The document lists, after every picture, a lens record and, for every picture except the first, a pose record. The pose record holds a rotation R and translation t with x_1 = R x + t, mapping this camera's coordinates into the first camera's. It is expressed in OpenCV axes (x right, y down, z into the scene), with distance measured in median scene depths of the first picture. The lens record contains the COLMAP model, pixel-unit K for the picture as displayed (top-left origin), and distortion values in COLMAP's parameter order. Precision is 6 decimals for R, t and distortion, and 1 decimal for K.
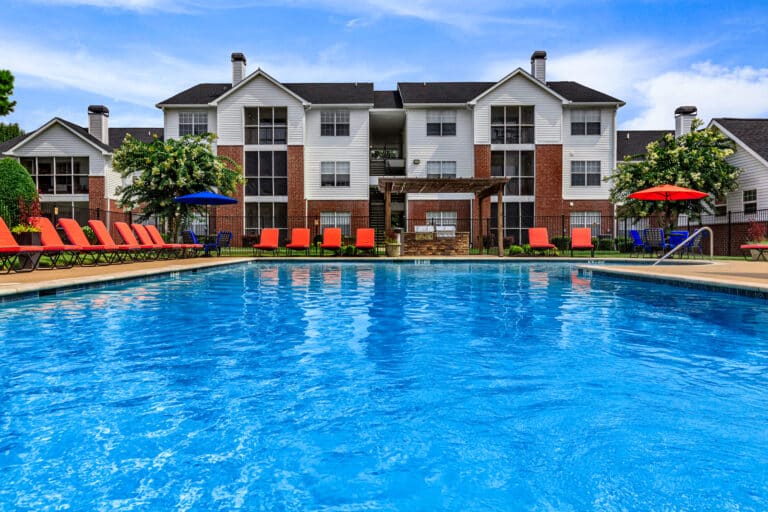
lens RADIAL K [[606.4, 0, 384.0], [0, 606.4, 256.0], [0, 0, 1]] dist [0.003455, -0.002010]
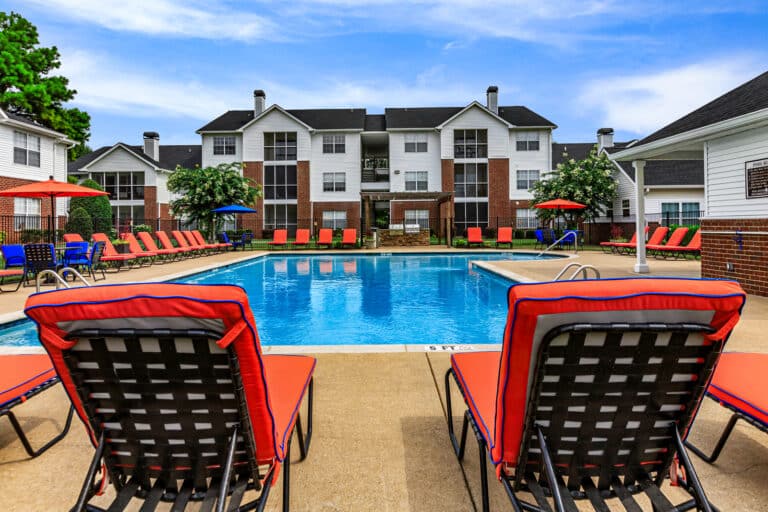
lens RADIAL K [[541.5, 0, 421.4], [0, 541.5, 229.2], [0, 0, 1]] dist [-0.001857, -0.000923]
pose [[0.998805, -0.002213, 0.048831, 0.052194], [0.002460, 0.999985, -0.004992, -0.027764], [-0.048819, 0.005107, 0.998795, -0.183721]]
